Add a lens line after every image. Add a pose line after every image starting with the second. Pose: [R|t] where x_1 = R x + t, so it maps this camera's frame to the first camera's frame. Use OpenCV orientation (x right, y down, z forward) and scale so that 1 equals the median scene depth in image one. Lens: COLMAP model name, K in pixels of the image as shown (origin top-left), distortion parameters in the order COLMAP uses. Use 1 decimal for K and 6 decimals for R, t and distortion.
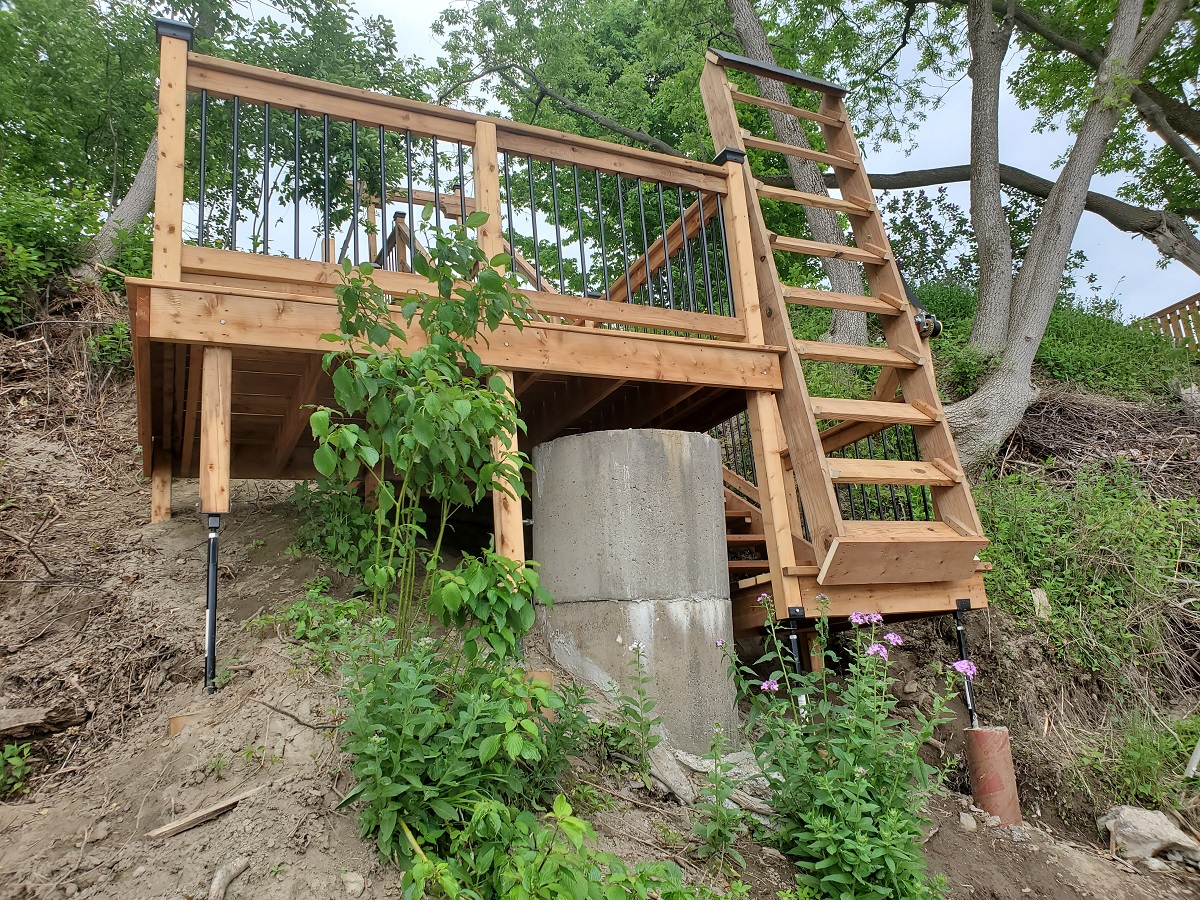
lens RADIAL K [[905.3, 0, 600.0], [0, 905.3, 450.0], [0, 0, 1]] dist [0.102458, -0.286087]
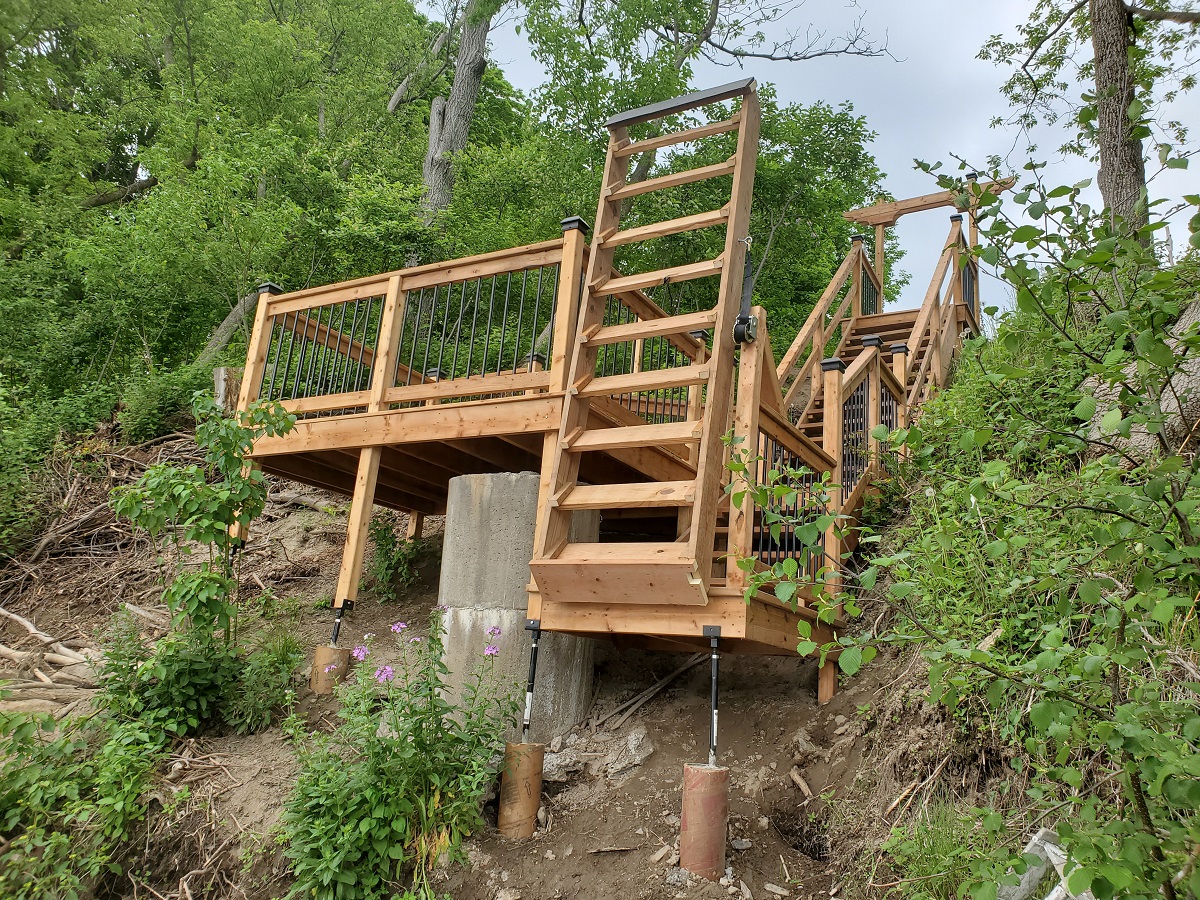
lens RADIAL K [[889.7, 0, 600.0], [0, 889.7, 450.0], [0, 0, 1]] dist [0.004168, 0.001381]
pose [[0.558328, -0.096356, -0.824005, 1.202841], [0.087800, 0.994517, -0.056804, 0.029939], [0.824961, -0.040633, 0.563727, 0.440012]]
